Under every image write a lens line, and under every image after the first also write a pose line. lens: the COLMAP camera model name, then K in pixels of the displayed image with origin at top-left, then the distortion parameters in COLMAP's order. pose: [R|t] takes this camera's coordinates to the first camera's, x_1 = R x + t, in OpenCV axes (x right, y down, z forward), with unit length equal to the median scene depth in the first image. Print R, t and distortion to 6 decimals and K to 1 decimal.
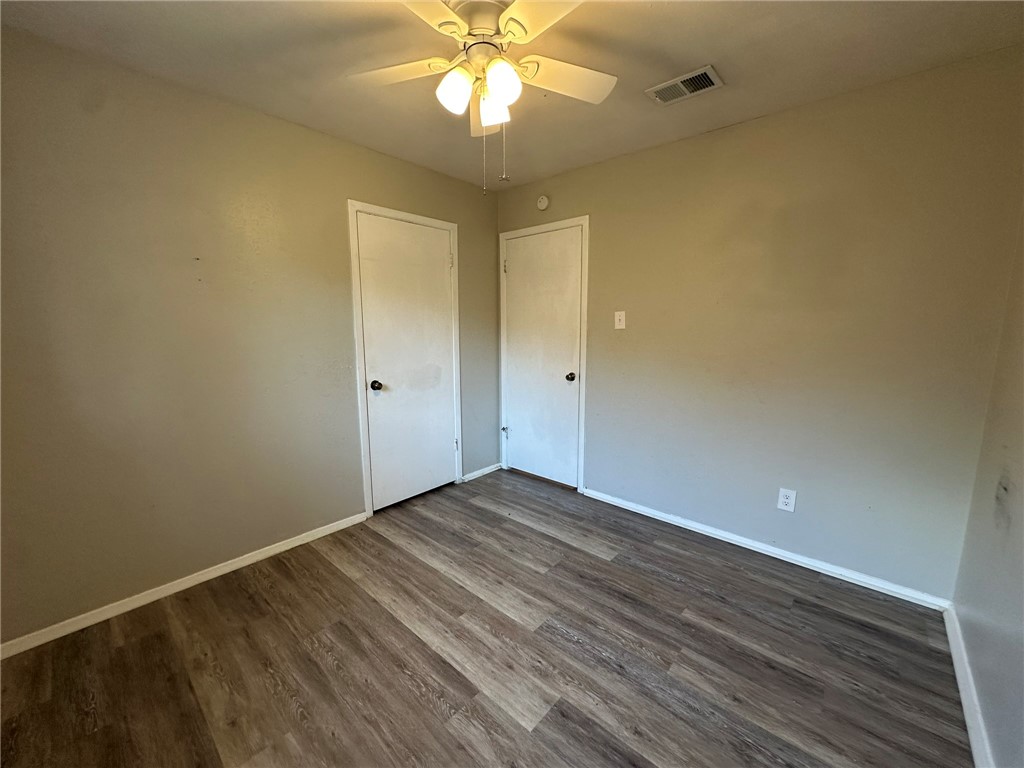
lens RADIAL K [[407.4, 0, 512.9], [0, 407.4, 387.1], [0, 0, 1]] dist [-0.000464, 0.000307]
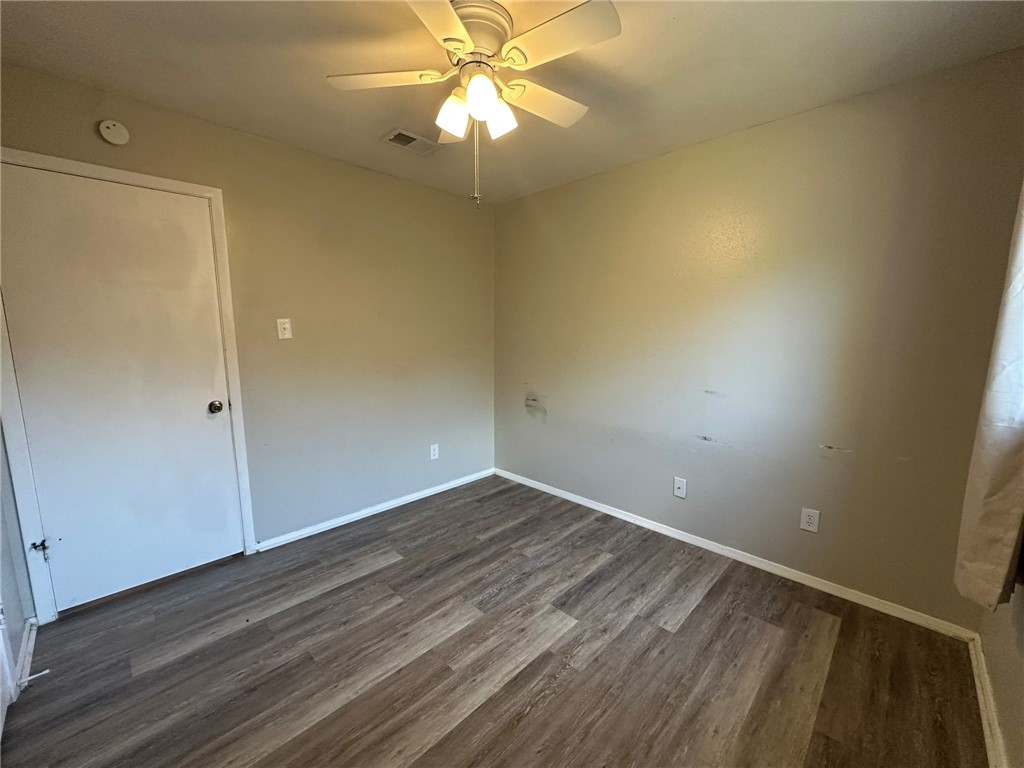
lens RADIAL K [[407.4, 0, 512.9], [0, 407.4, 387.1], [0, 0, 1]] dist [-0.000464, 0.000307]
pose [[0.048235, -0.140042, 0.988970, -0.878378], [0.151409, 0.979706, 0.131346, -0.122062], [-0.987294, 0.143404, 0.068460, 0.704556]]
